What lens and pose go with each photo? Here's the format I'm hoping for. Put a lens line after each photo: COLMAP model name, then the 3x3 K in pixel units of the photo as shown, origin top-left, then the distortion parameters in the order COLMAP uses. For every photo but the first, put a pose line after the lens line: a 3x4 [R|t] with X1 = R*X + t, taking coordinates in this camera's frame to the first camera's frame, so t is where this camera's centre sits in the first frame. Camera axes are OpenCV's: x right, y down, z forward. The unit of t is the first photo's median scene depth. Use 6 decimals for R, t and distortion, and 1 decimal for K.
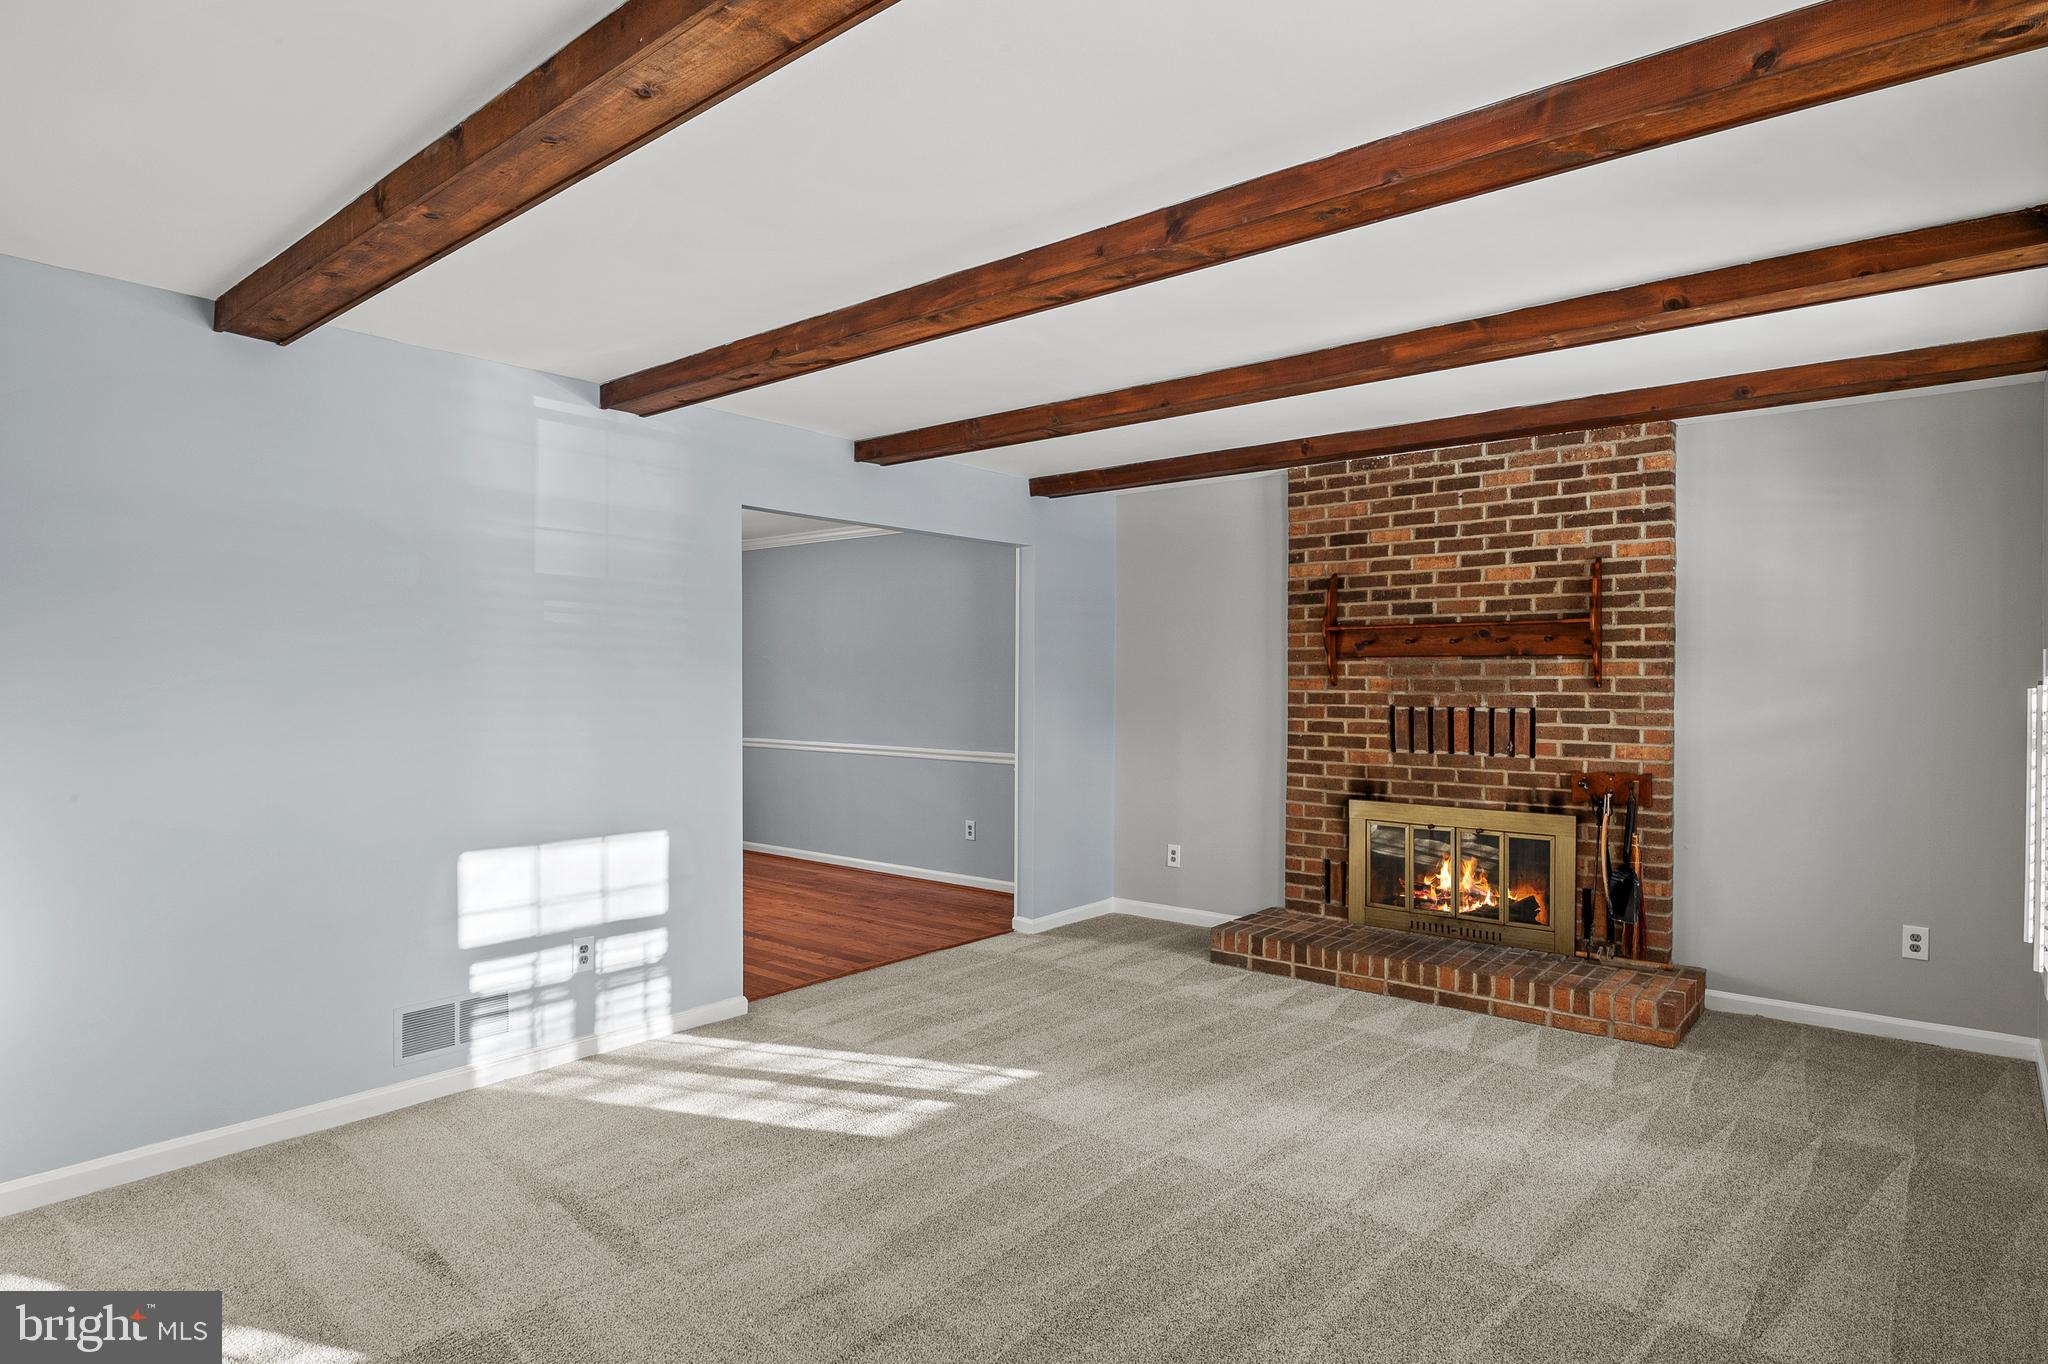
lens RADIAL K [[1131.0, 0, 1014.6], [0, 1131.0, 675.0], [0, 0, 1]] dist [-0.001877, -0.004159]
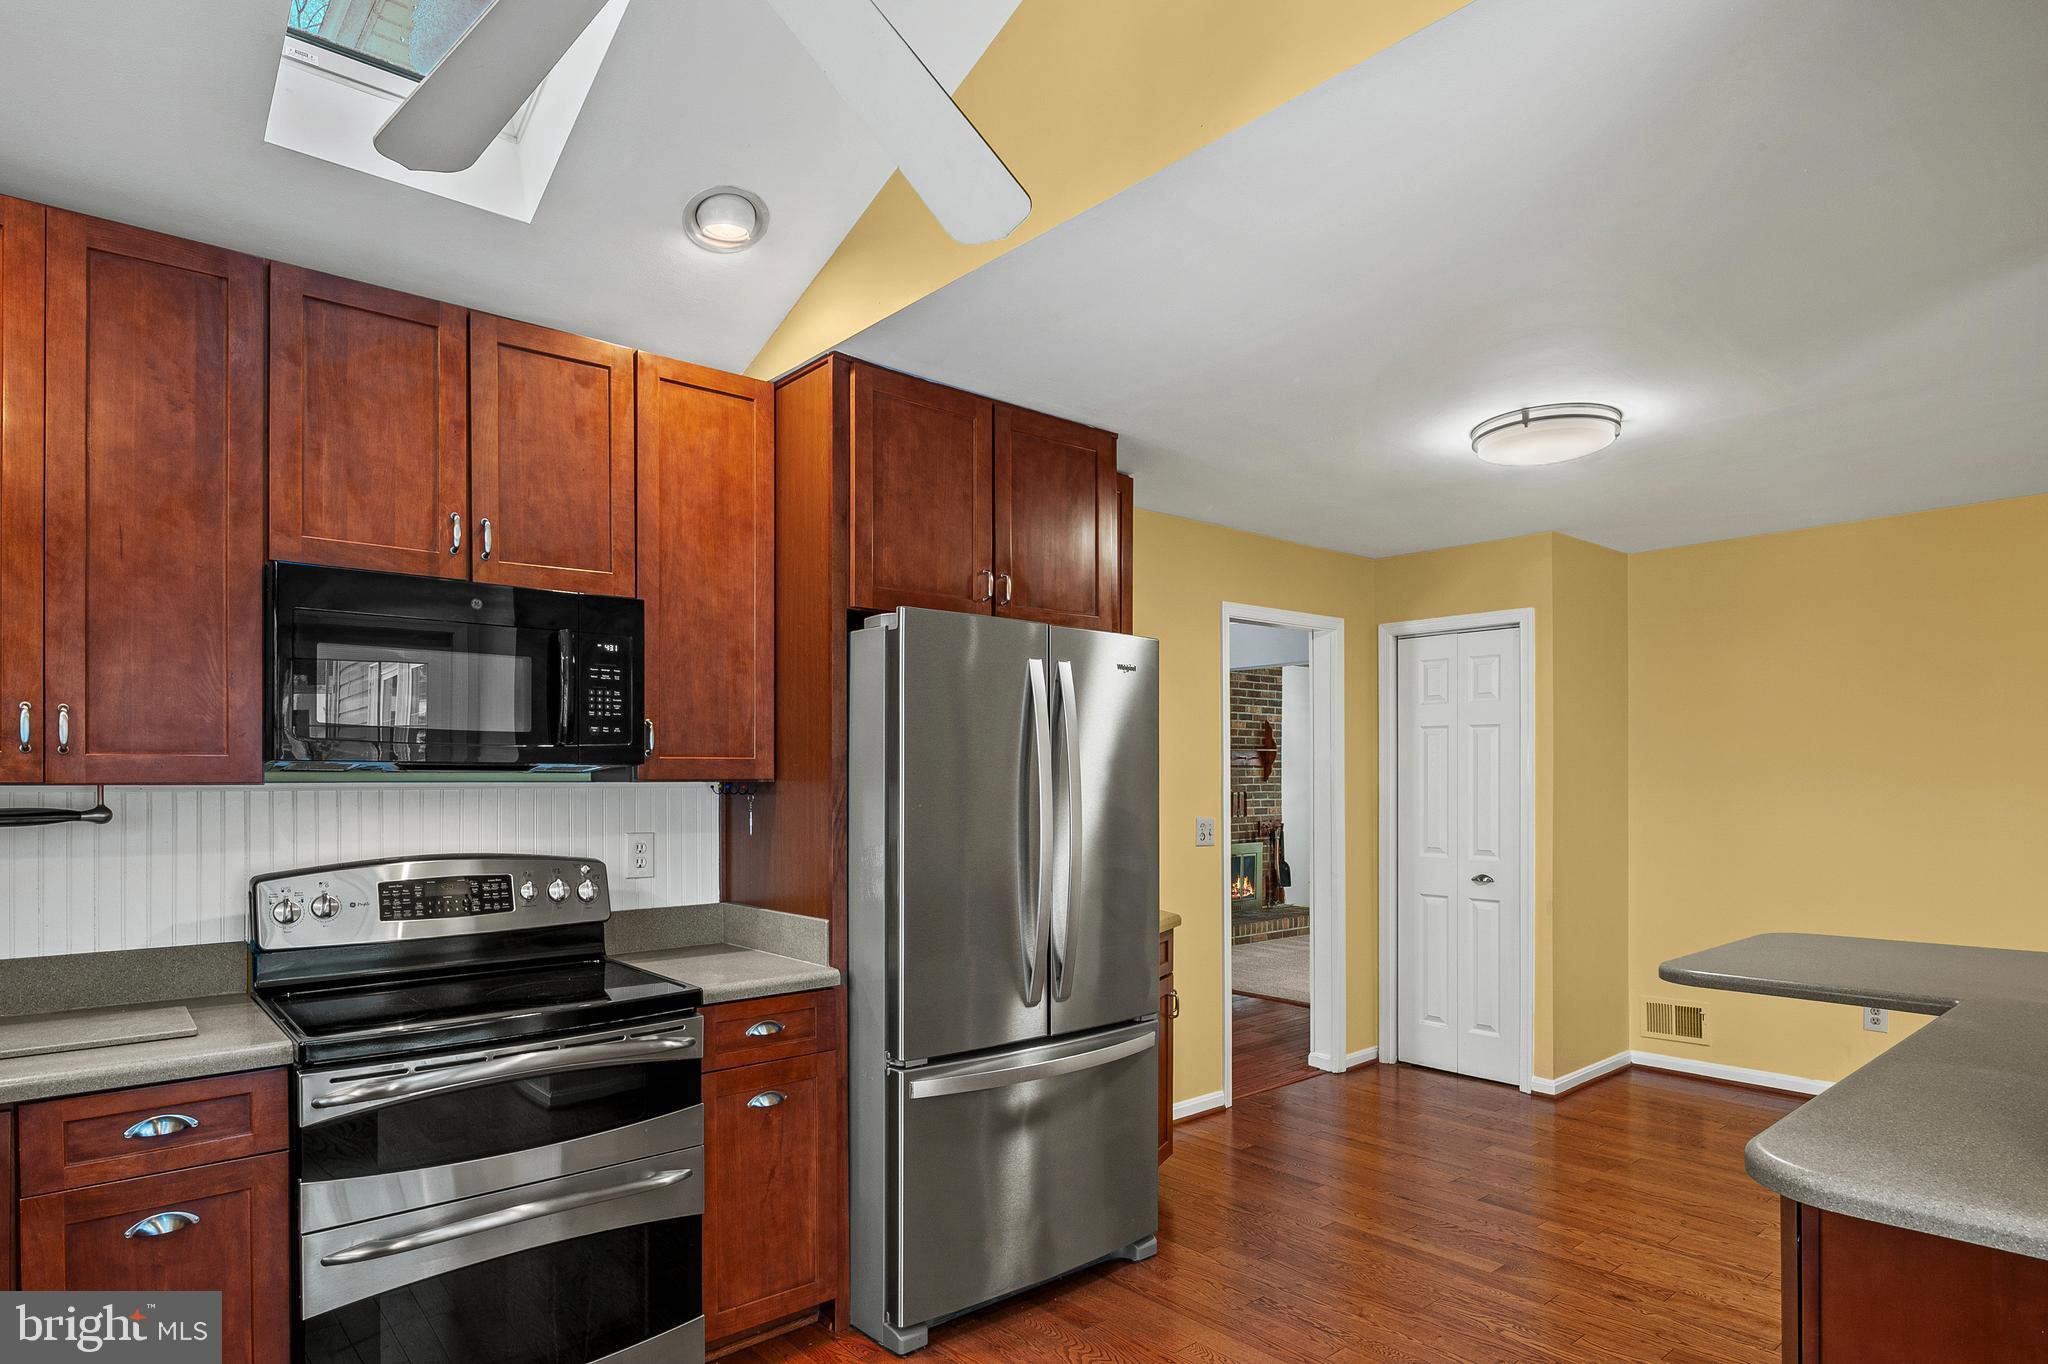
lens RADIAL K [[1142.8, 0, 1024.8], [0, 1142.8, 768.7], [0, 0, 1]] dist [-0.000441, -0.000741]
pose [[0.146096, 0.001797, 0.989269, -1.669250], [0.001613, 0.999997, -0.002054, -0.009132], [-0.989269, 0.001896, 0.146093, 1.117057]]
